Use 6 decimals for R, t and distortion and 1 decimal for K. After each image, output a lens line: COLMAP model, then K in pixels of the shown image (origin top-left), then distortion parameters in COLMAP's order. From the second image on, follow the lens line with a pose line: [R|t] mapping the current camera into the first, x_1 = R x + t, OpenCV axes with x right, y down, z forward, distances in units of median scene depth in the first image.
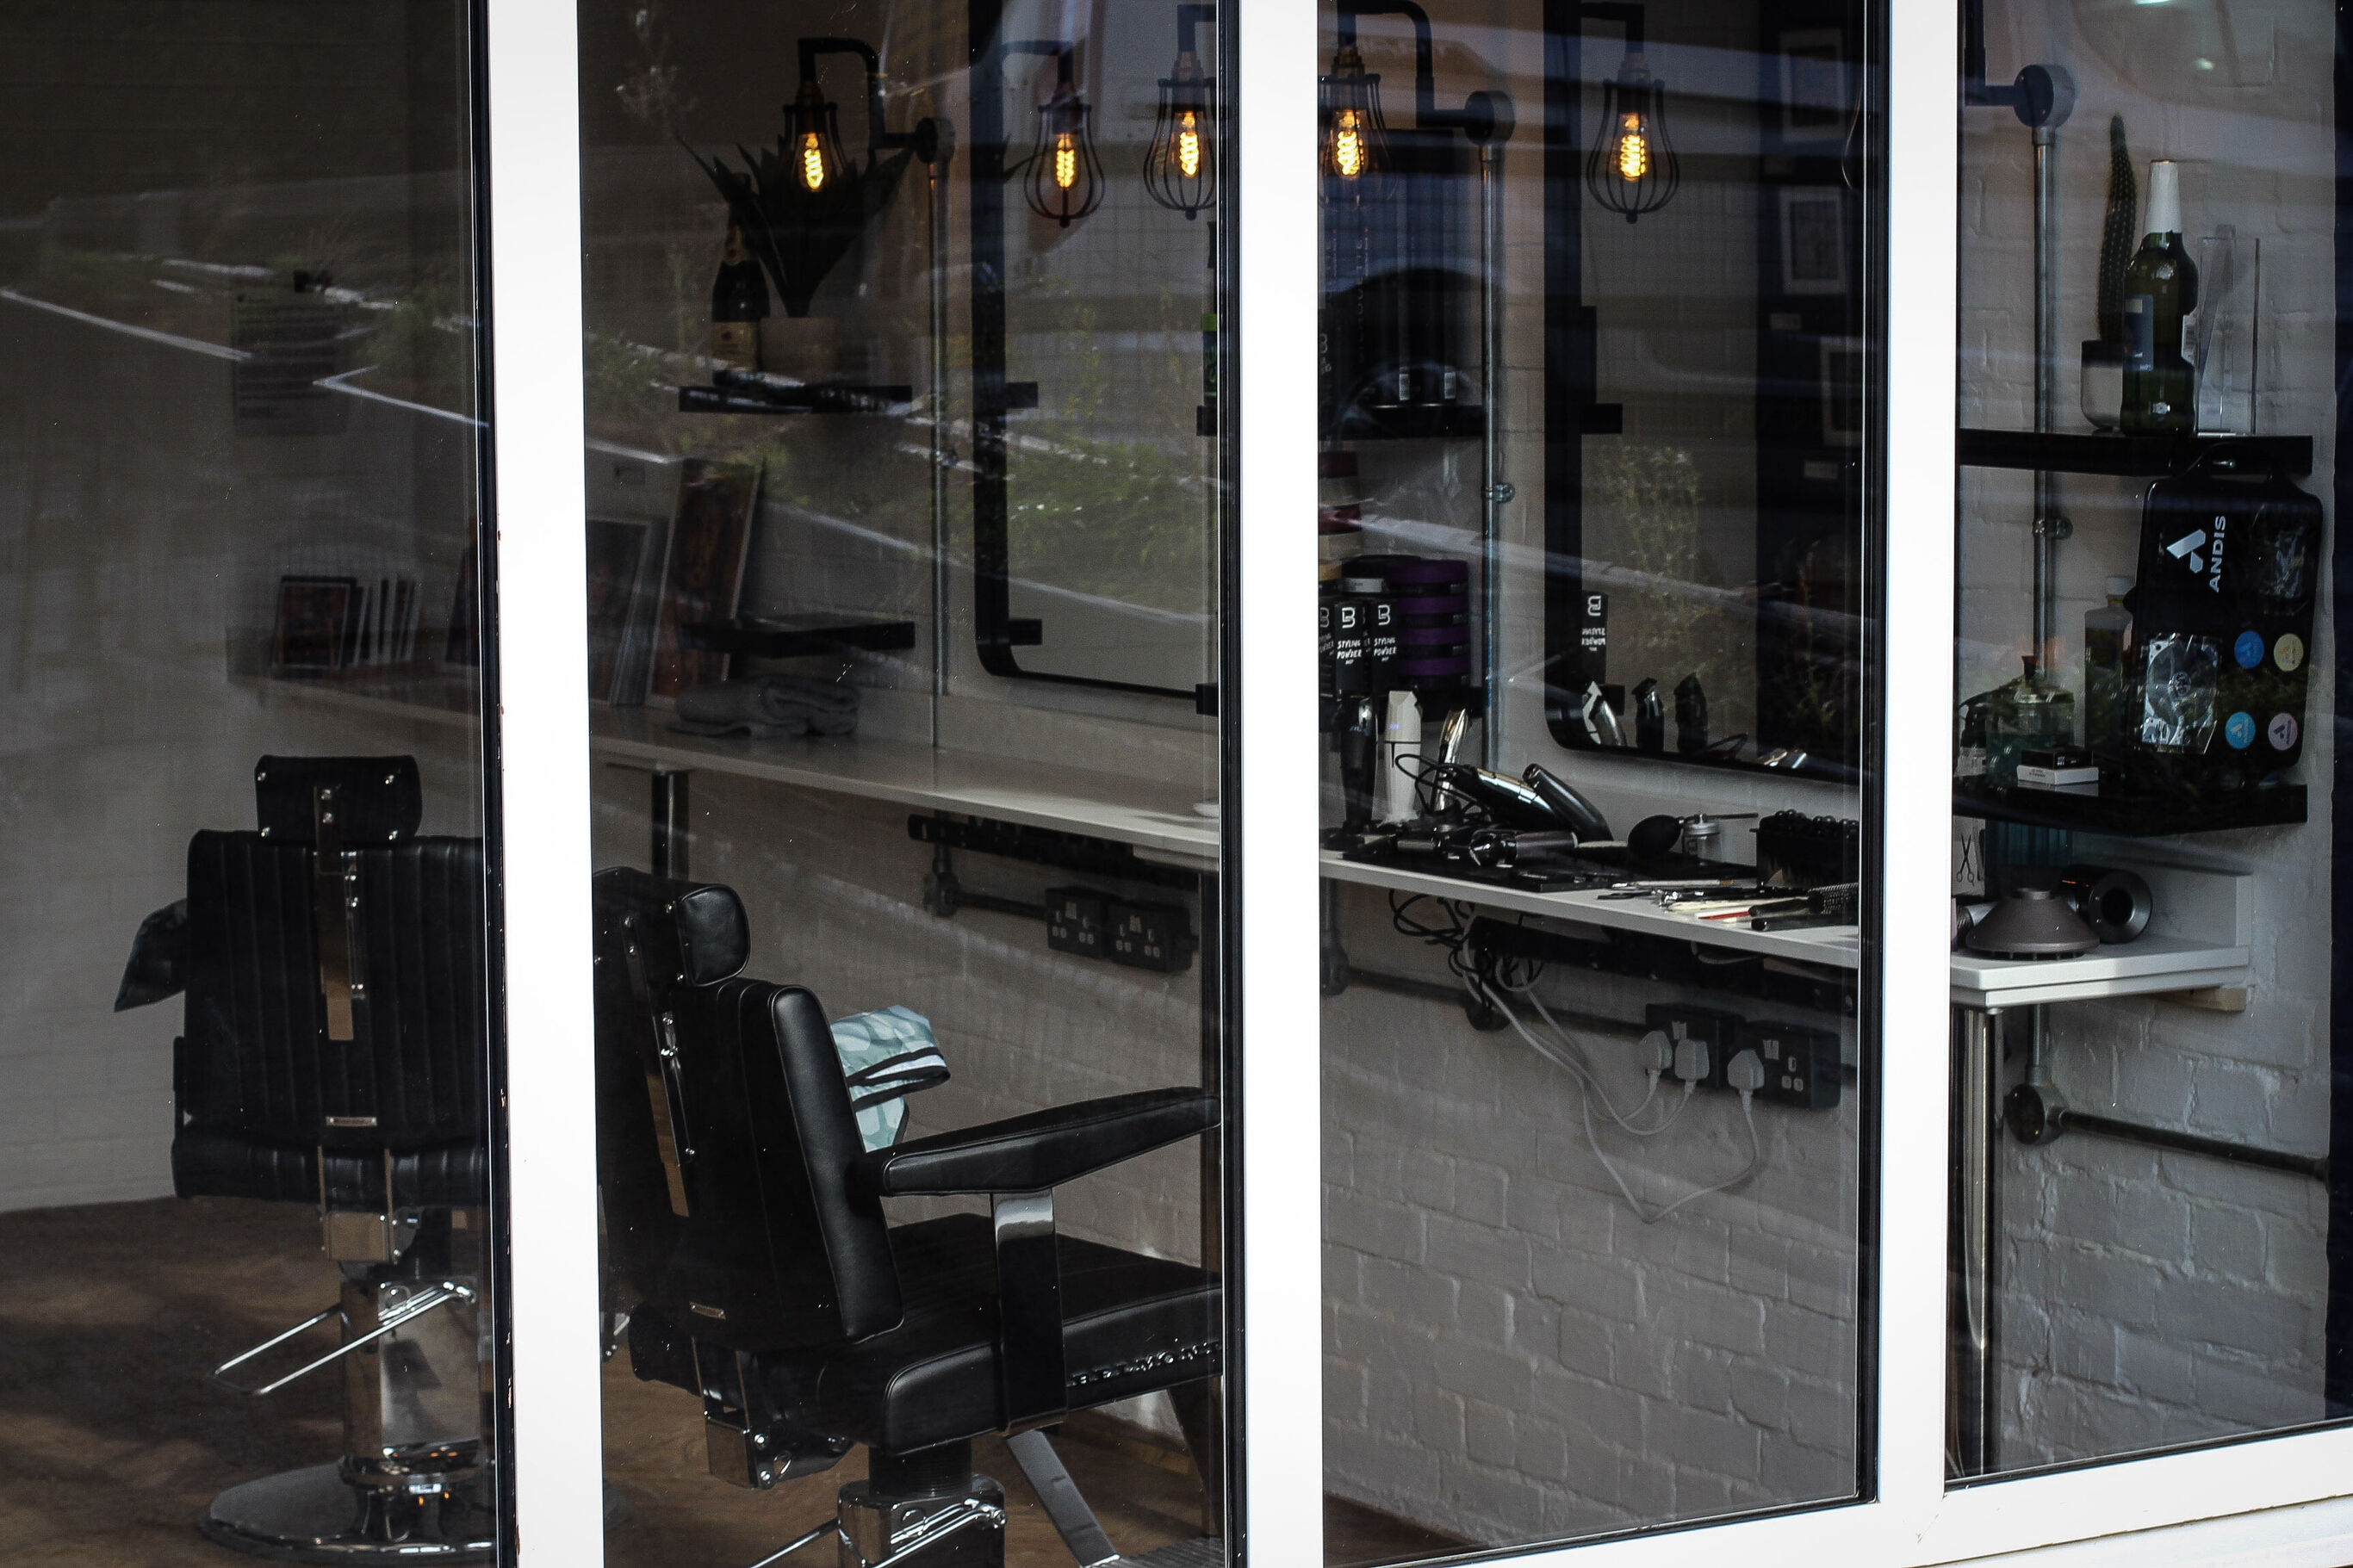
lens RADIAL K [[5367.5, 0, 1176.5], [0, 5367.5, 784.0], [0, 0, 1]] dist [-0.042029, 0.138631]
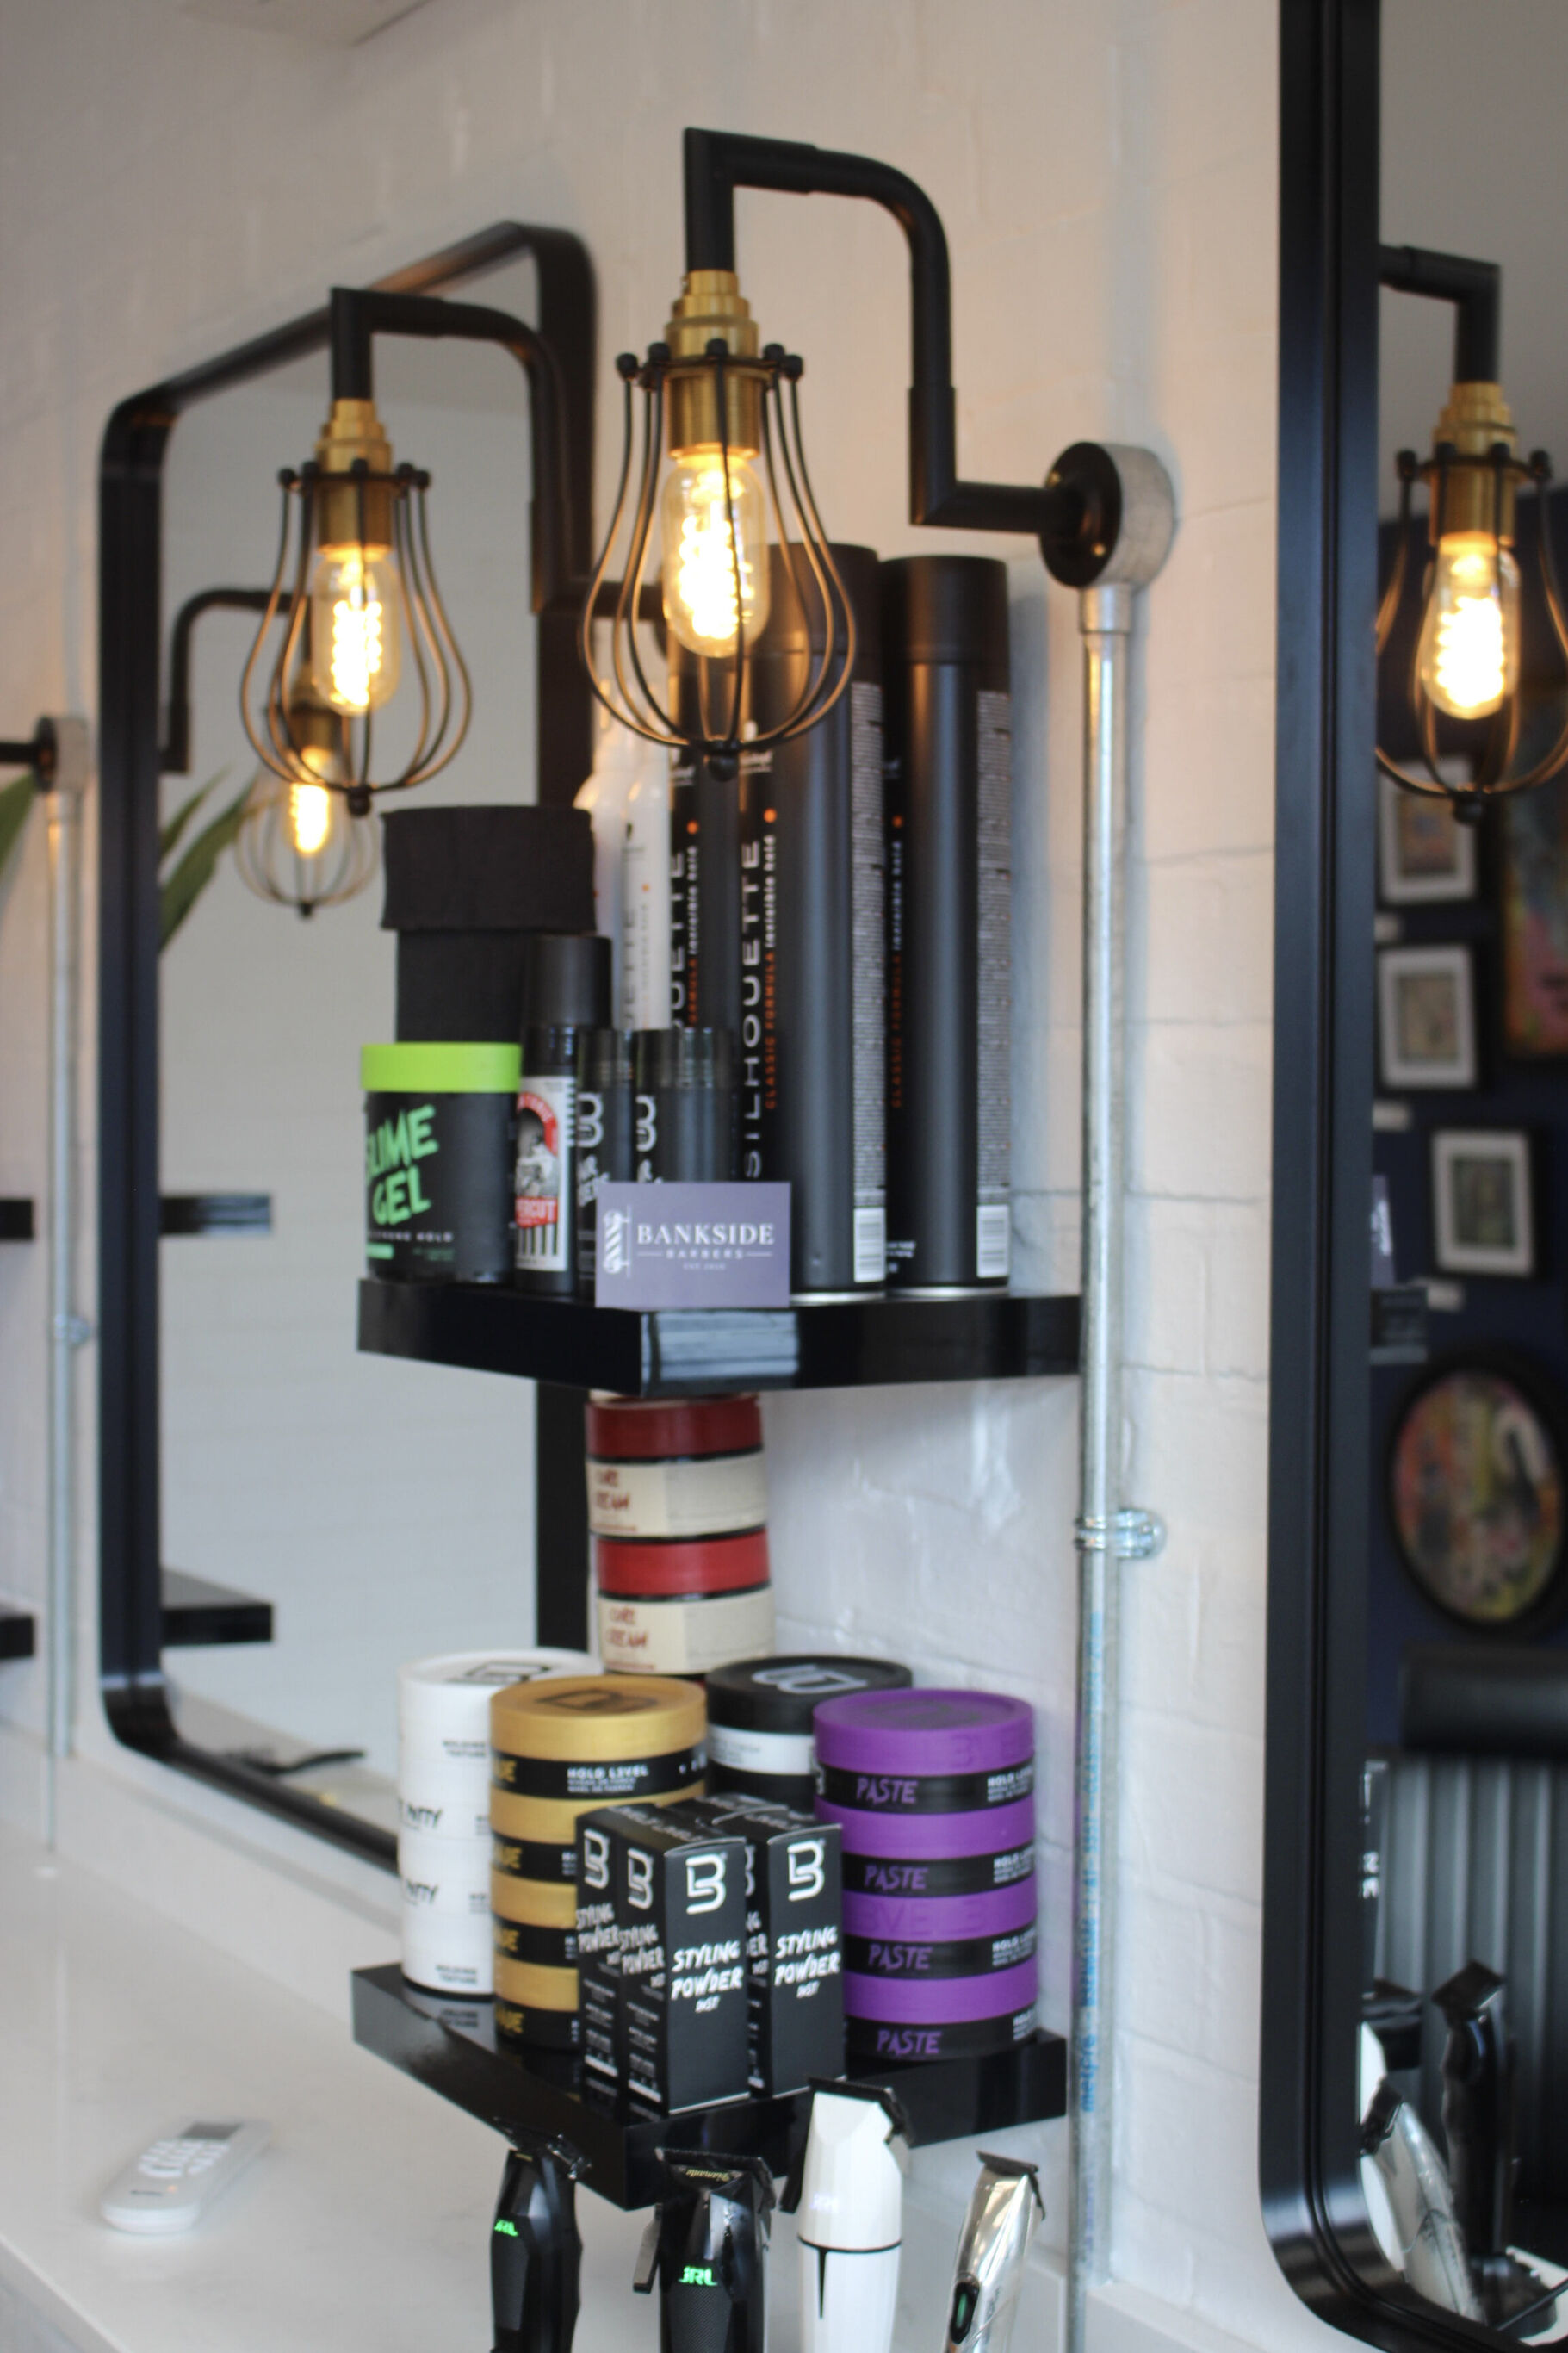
lens RADIAL K [[3506.9, 0, 784.0], [0, 3506.9, 1176.5], [0, 0, 1]] dist [-0.003049, -0.052705]
pose [[0.999913, 0.012032, -0.005474, 0.037751], [-0.012389, 0.997422, -0.070678, -0.061241], [0.004610, 0.070740, 0.997484, 0.755560]]
